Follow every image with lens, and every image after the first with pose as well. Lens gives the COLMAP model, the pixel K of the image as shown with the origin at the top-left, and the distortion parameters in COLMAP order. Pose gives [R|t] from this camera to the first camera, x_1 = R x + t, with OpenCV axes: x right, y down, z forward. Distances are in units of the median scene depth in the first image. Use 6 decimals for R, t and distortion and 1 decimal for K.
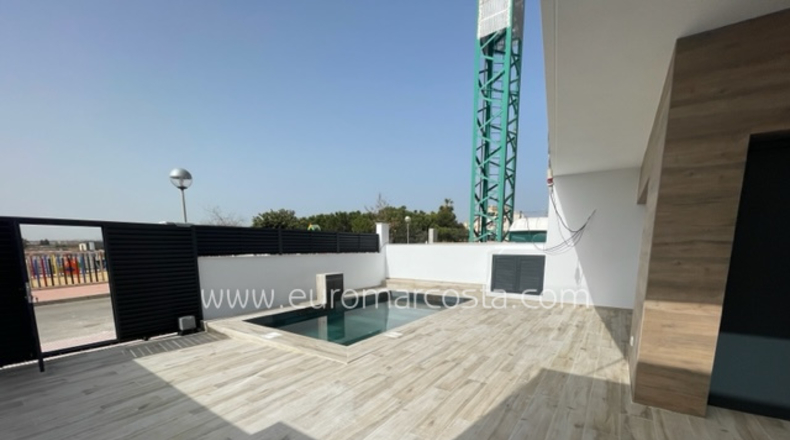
lens RADIAL K [[319.1, 0, 394.1], [0, 319.1, 296.3], [0, 0, 1]] dist [-0.000920, 0.000646]
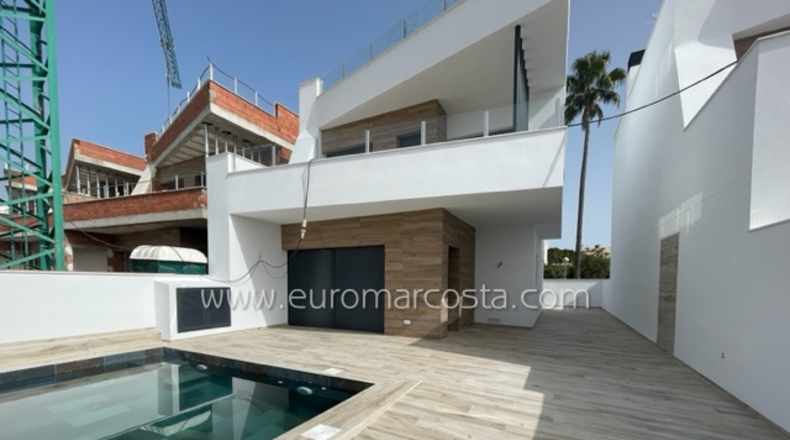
lens RADIAL K [[319.1, 0, 394.1], [0, 319.1, 296.3], [0, 0, 1]] dist [-0.000920, 0.000646]
pose [[-0.131419, -0.044556, 0.990325, -0.902751], [0.151478, 0.986355, 0.064479, -0.121834], [-0.979685, 0.158486, -0.122877, 0.878710]]
